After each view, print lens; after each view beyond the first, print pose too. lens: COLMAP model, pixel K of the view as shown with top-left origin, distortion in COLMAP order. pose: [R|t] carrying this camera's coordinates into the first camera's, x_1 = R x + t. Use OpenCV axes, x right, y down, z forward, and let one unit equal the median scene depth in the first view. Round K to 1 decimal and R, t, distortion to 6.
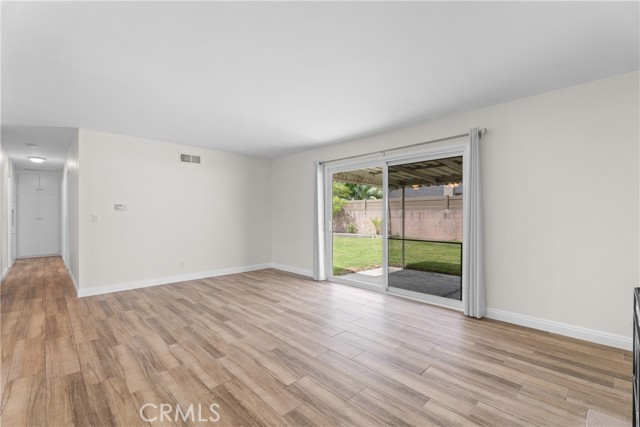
lens RADIAL K [[282.0, 0, 319.7], [0, 282.0, 215.7], [0, 0, 1]] dist [0.002486, -0.002902]
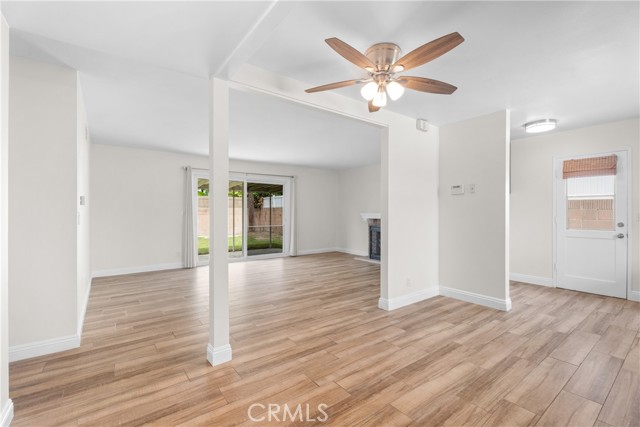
lens RADIAL K [[282.0, 0, 320.4], [0, 282.0, 216.2], [0, 0, 1]] dist [0.002486, -0.002902]
pose [[0.127934, -0.015796, 0.991657, -2.167551], [0.000277, 0.999874, 0.015891, -0.010290], [-0.991783, -0.001758, 0.127922, 0.617873]]
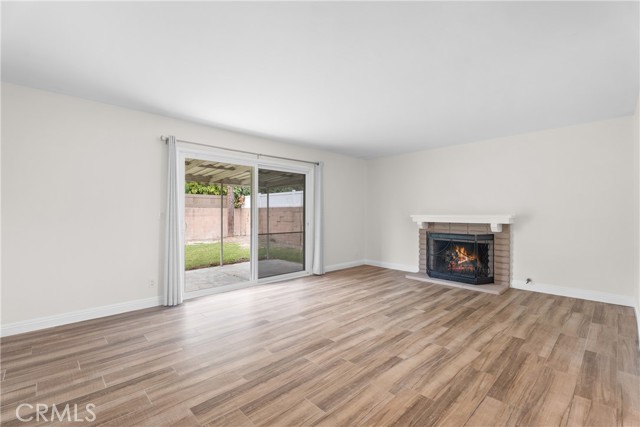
lens RADIAL K [[282.0, 0, 321.4], [0, 282.0, 214.6], [0, 0, 1]] dist [0.002486, -0.002902]
pose [[0.007293, -0.005595, 0.999958, -1.402009], [-0.002045, 0.999982, 0.005611, -0.005693], [-0.999971, -0.002086, 0.007281, 1.230249]]
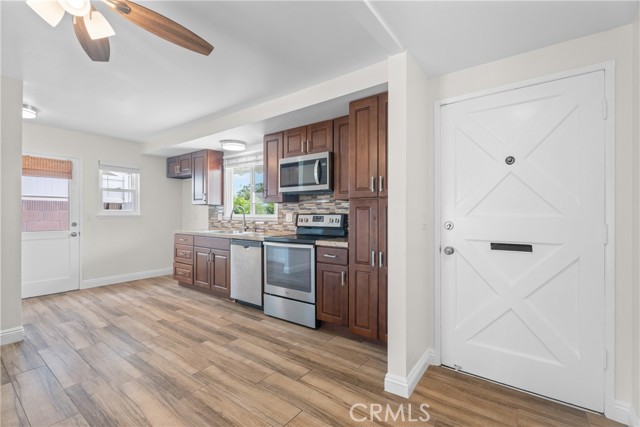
lens RADIAL K [[282.0, 0, 320.6], [0, 282.0, 215.0], [0, 0, 1]] dist [0.002486, -0.002902]
pose [[-0.987028, -0.002300, -0.160531, -1.661932], [-0.002872, 0.999990, 0.003328, -0.006229], [0.160522, 0.003745, -0.987025, 1.103031]]
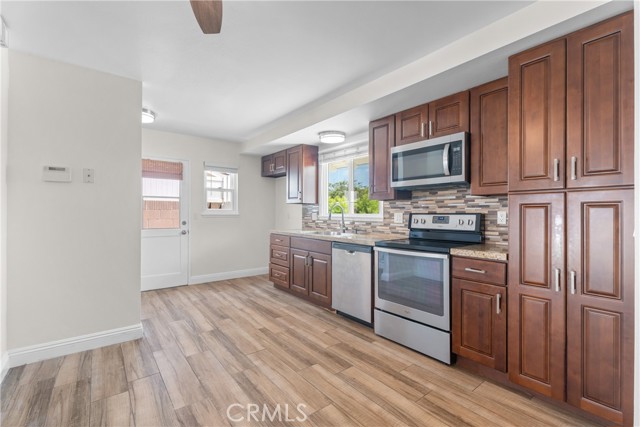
lens RADIAL K [[282.0, 0, 319.7], [0, 282.0, 213.8], [0, 0, 1]] dist [0.002486, -0.002902]
pose [[-0.994303, -0.004609, 0.106491, -1.521879], [-0.004280, 0.999985, 0.003321, -0.007495], [-0.106505, 0.002846, -0.994308, 0.886097]]
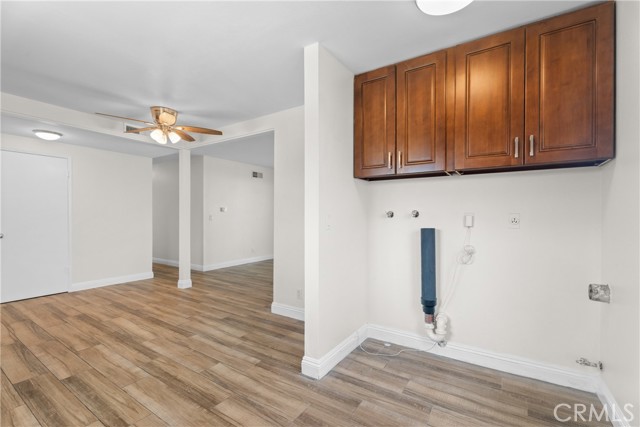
lens RADIAL K [[282.0, 0, 320.9], [0, 282.0, 215.4], [0, 0, 1]] dist [0.002486, -0.002902]
pose [[0.975960, 0.002313, 0.217936, -0.894903], [-0.002649, 0.999996, 0.001250, -0.006425], [-0.217932, -0.001798, 0.975962, -0.874703]]
